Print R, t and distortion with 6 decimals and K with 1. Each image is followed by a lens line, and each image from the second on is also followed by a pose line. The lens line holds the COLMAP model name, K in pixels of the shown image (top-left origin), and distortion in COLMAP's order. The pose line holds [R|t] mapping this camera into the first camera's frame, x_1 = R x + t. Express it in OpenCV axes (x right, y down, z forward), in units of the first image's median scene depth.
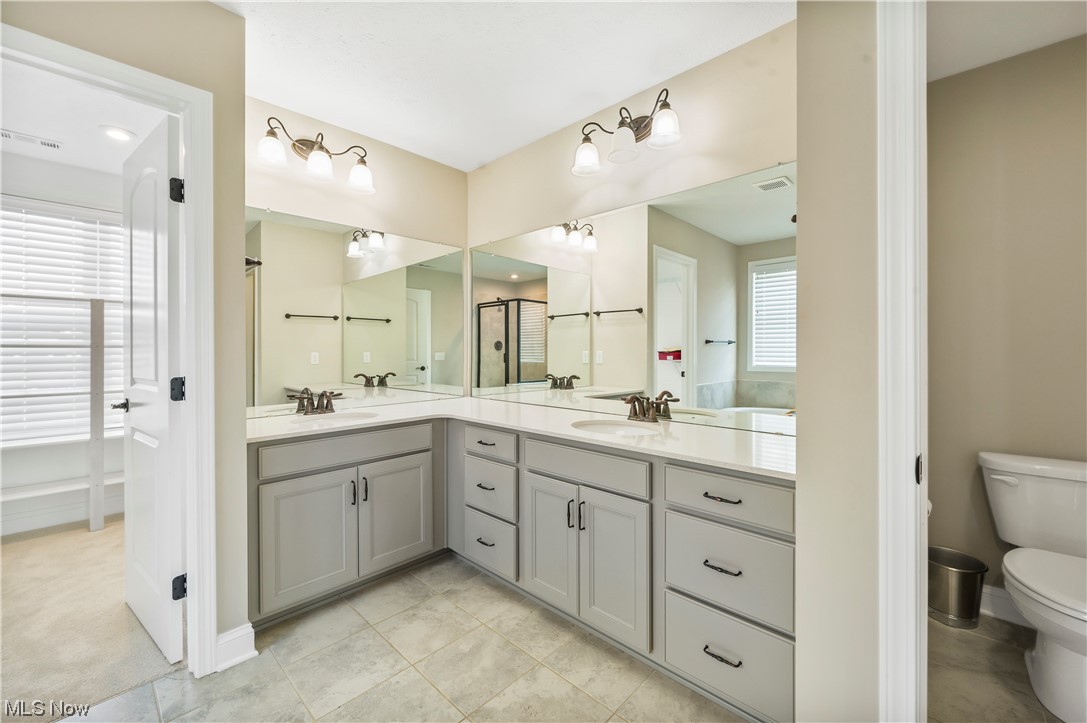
lens RADIAL K [[436.5, 0, 546.0], [0, 436.5, 350.6], [0, 0, 1]] dist [0.001938, -0.001082]
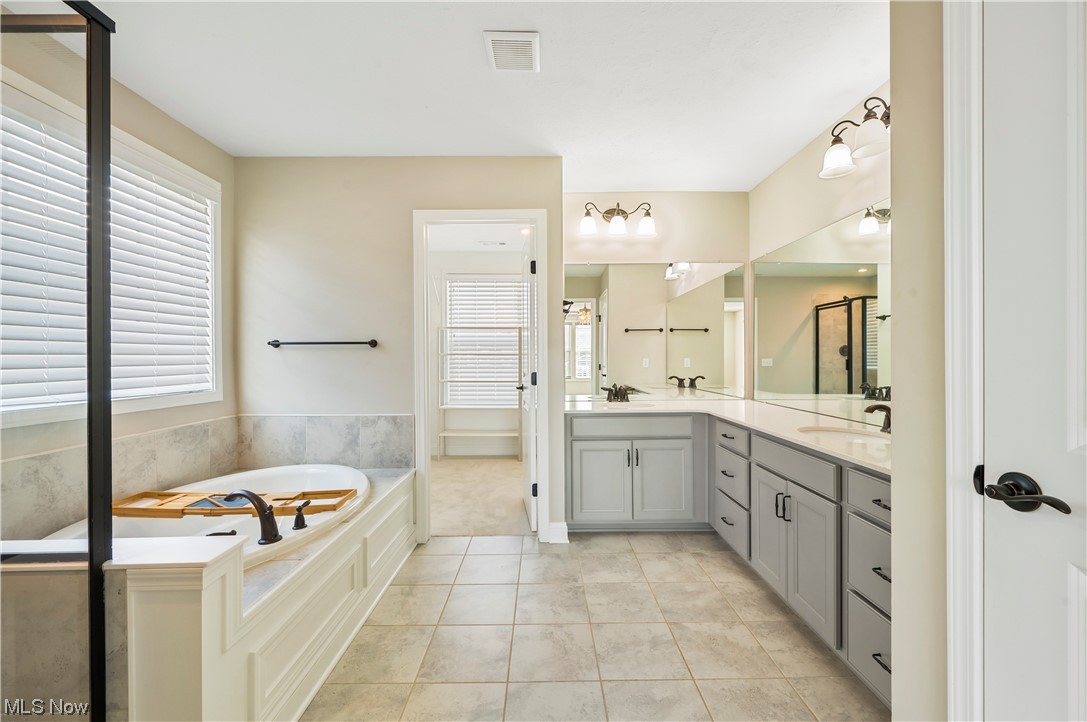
lens RADIAL K [[436.5, 0, 550.7], [0, 436.5, 357.4], [0, 0, 1]] dist [0.001938, -0.001082]
pose [[0.698158, -0.000452, -0.715943, 0.385166], [0.001908, 0.999997, 0.001230, -0.001286], [0.715941, -0.002225, 0.698157, -0.158444]]
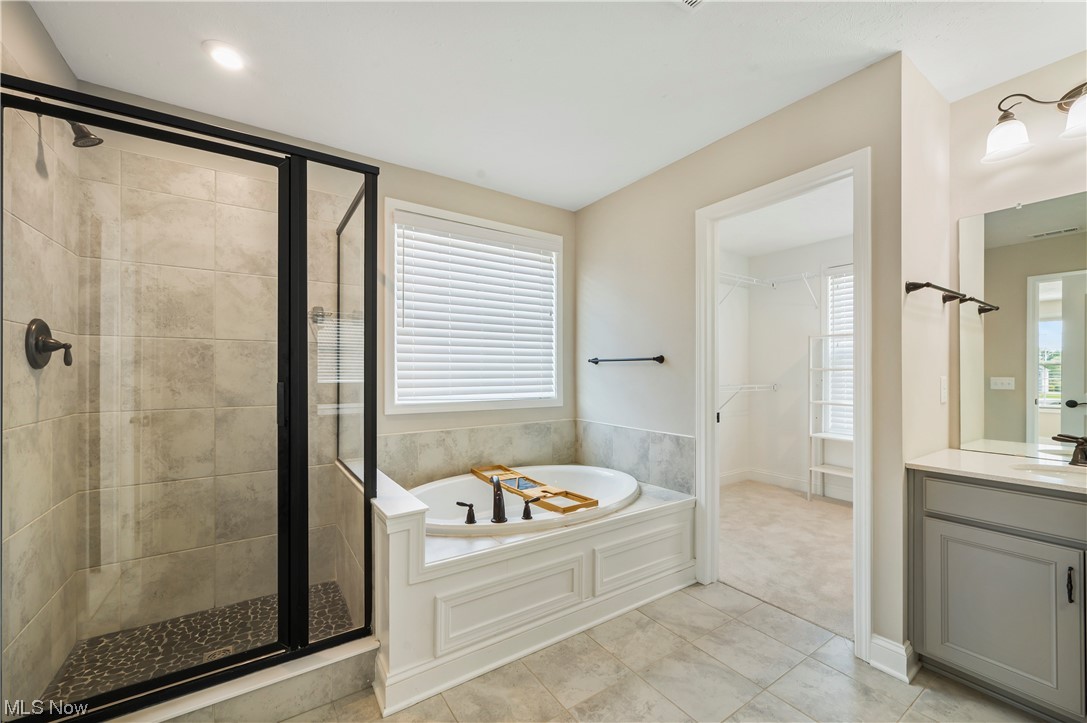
lens RADIAL K [[436.5, 0, 542.8], [0, 436.5, 369.8], [0, 0, 1]] dist [0.001938, -0.001082]
pose [[-0.221420, -0.001108, -0.975178, 0.405994], [-0.002389, 0.999997, -0.000594, -0.010241], [0.975176, 0.002198, -0.221422, 0.337680]]
